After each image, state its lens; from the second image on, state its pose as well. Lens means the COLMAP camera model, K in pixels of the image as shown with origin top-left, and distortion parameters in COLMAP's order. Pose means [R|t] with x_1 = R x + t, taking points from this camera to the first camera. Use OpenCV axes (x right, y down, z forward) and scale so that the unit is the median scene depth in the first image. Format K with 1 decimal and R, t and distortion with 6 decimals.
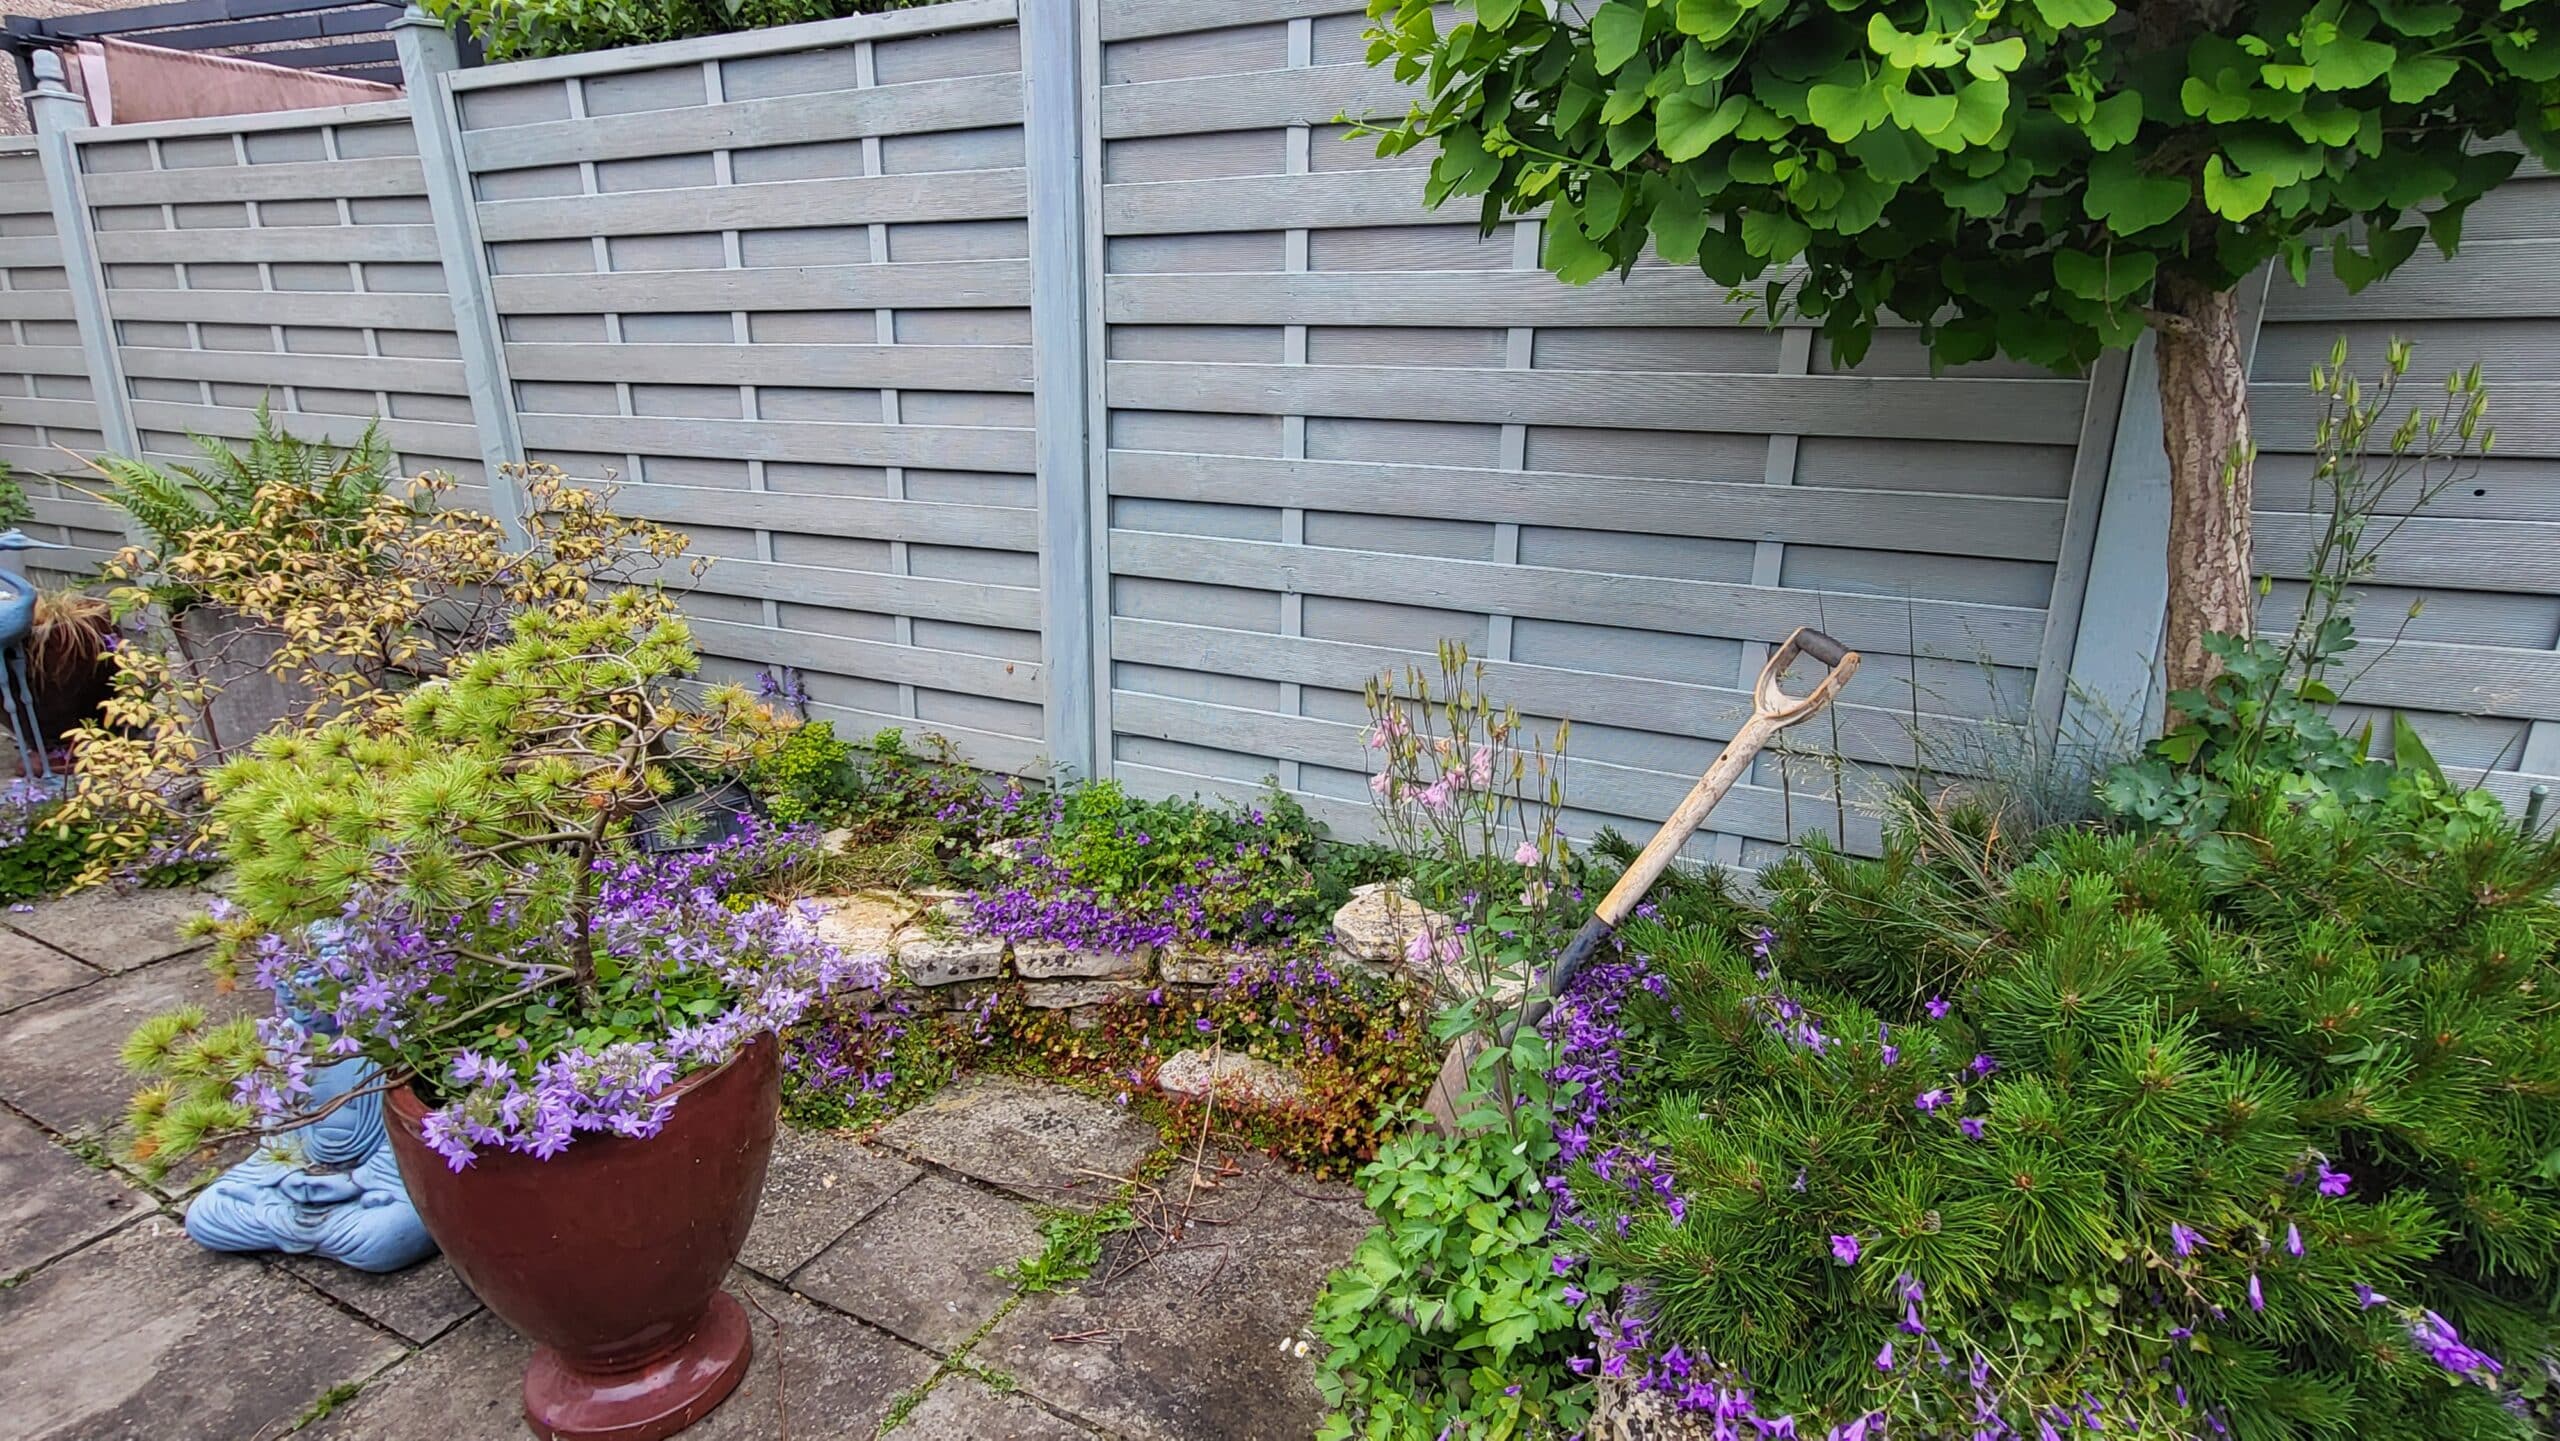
lens RADIAL K [[1358.3, 0, 1265.0], [0, 1358.3, 723.9], [0, 0, 1]] dist [-0.003223, 0.010731]
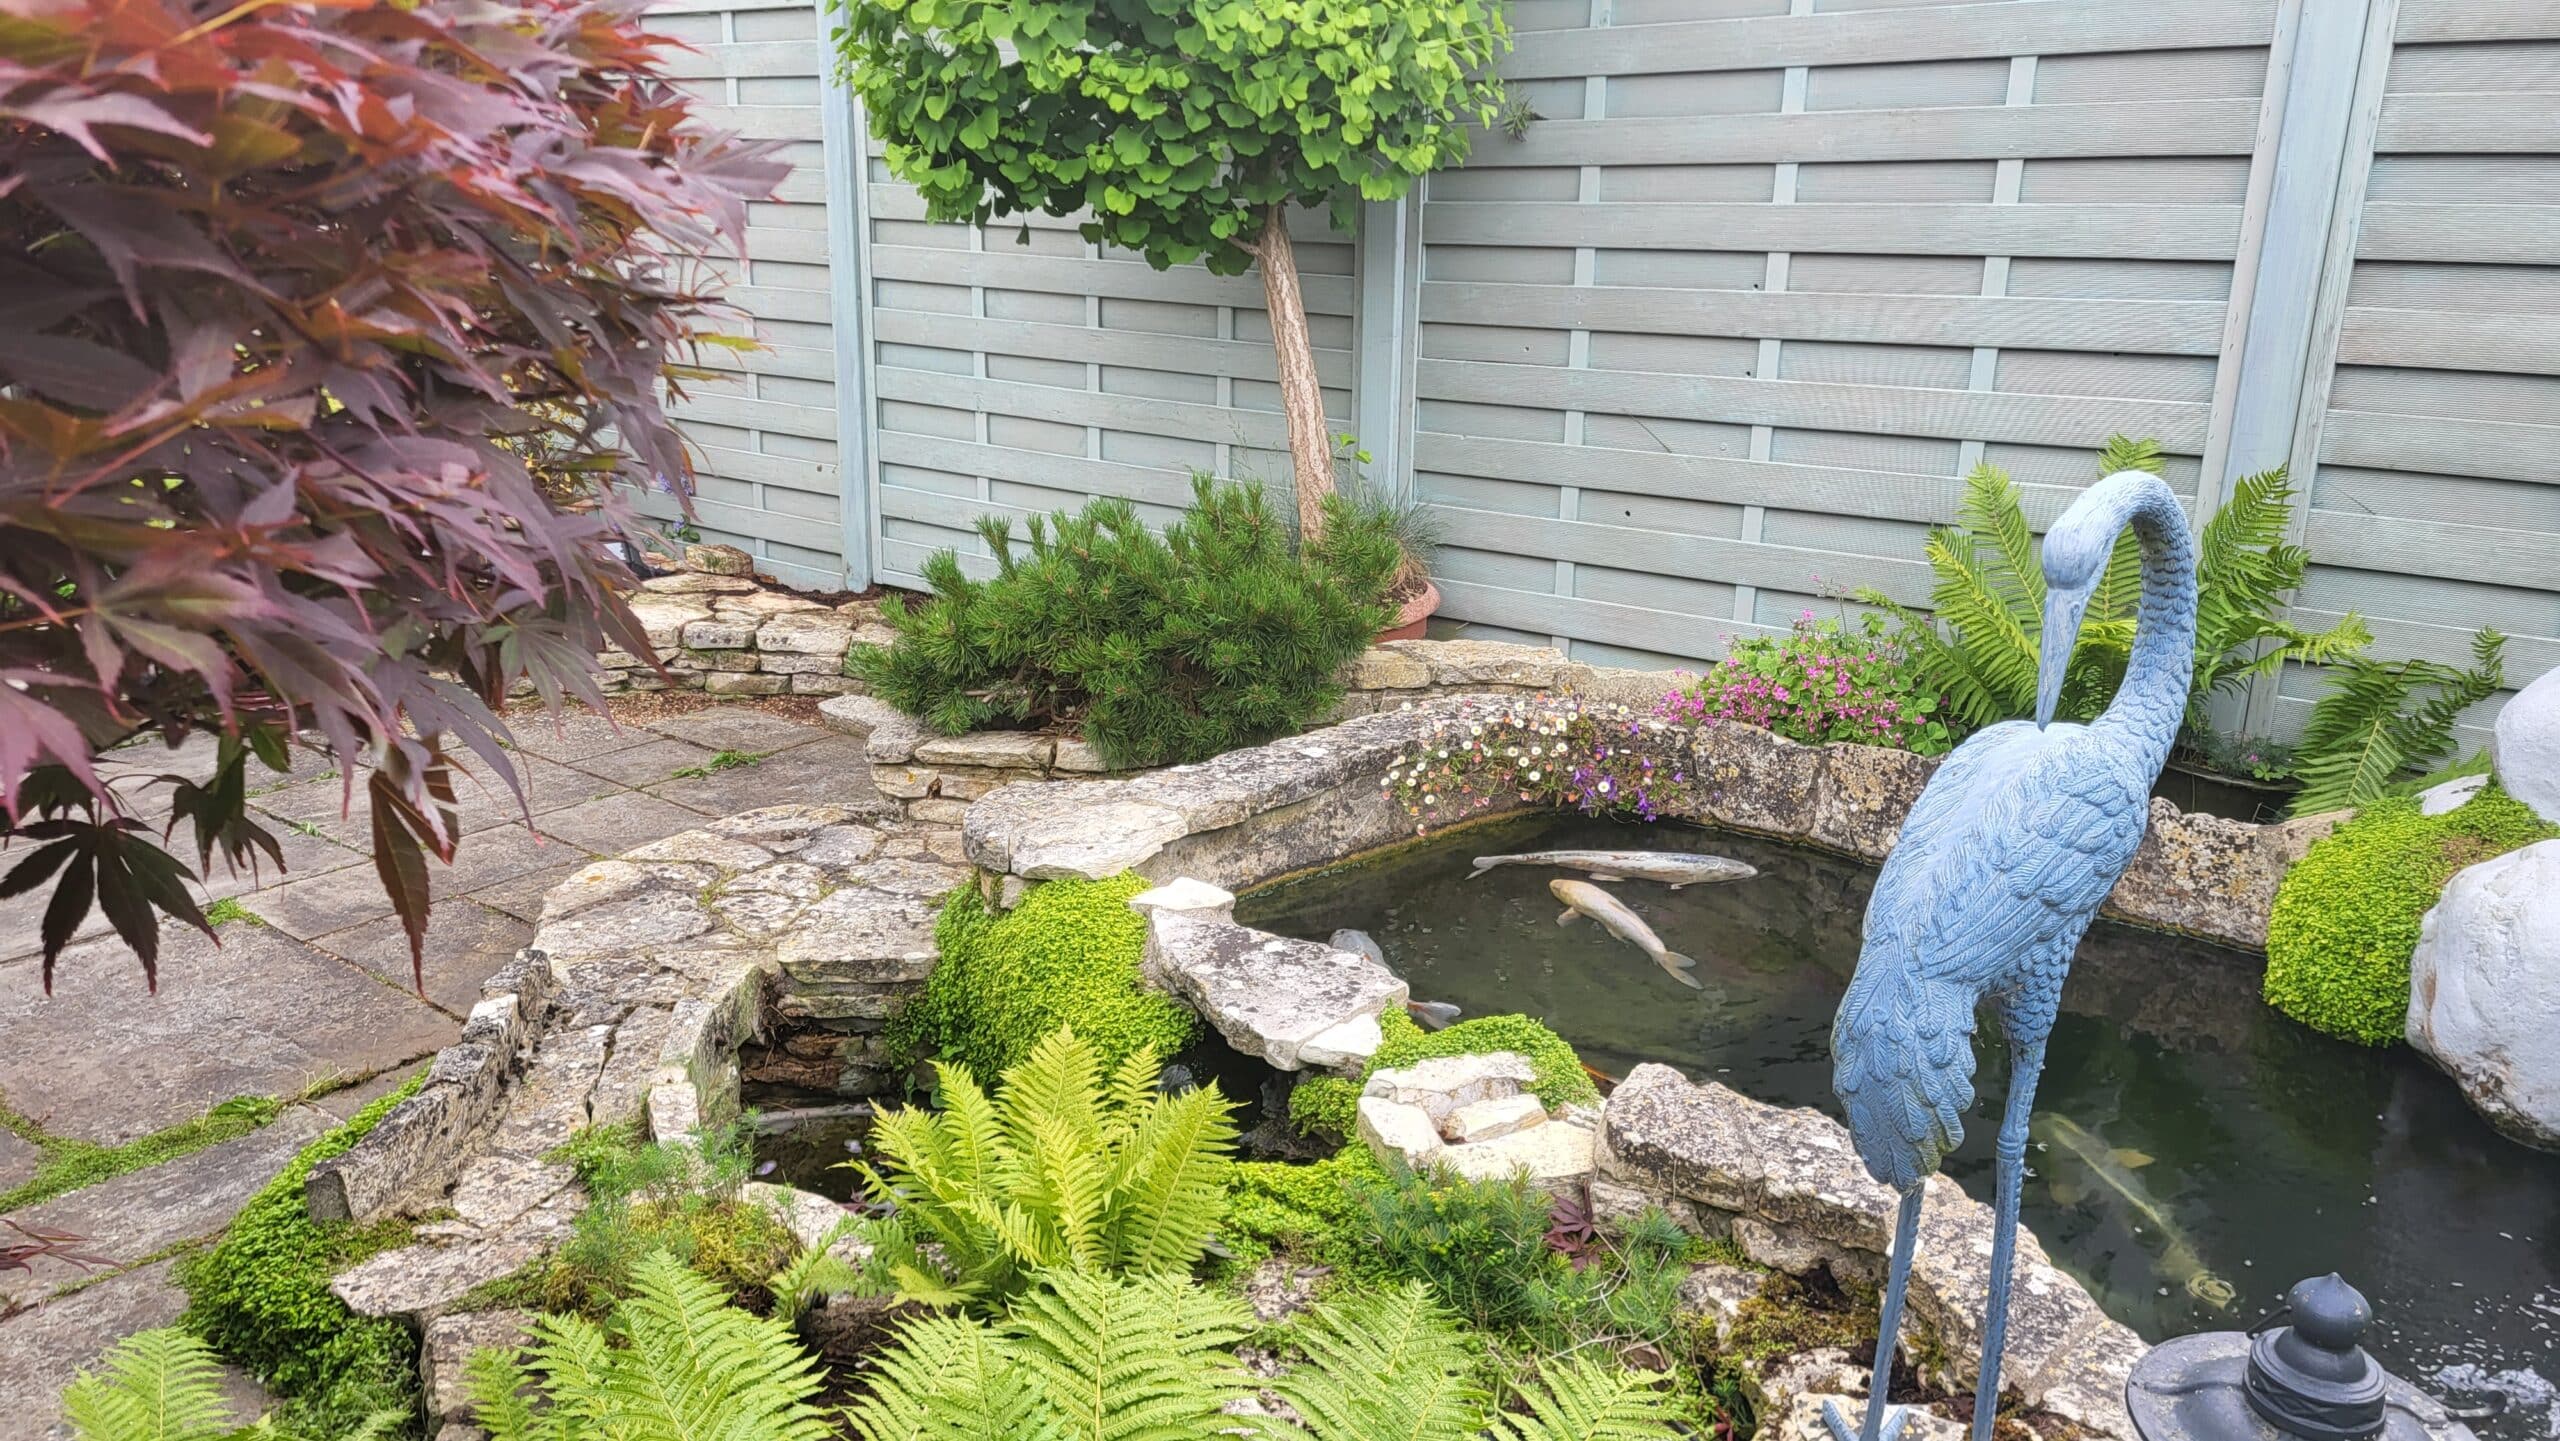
lens RADIAL K [[1937.4, 0, 1319.6], [0, 1937.4, 718.0], [0, 0, 1]] dist [0.049961, -0.003553]
pose [[0.985925, 0.055698, -0.157639, 0.679872], [-0.055554, 0.998441, 0.005323, 0.185734], [0.157690, 0.003509, 0.987482, -0.912922]]
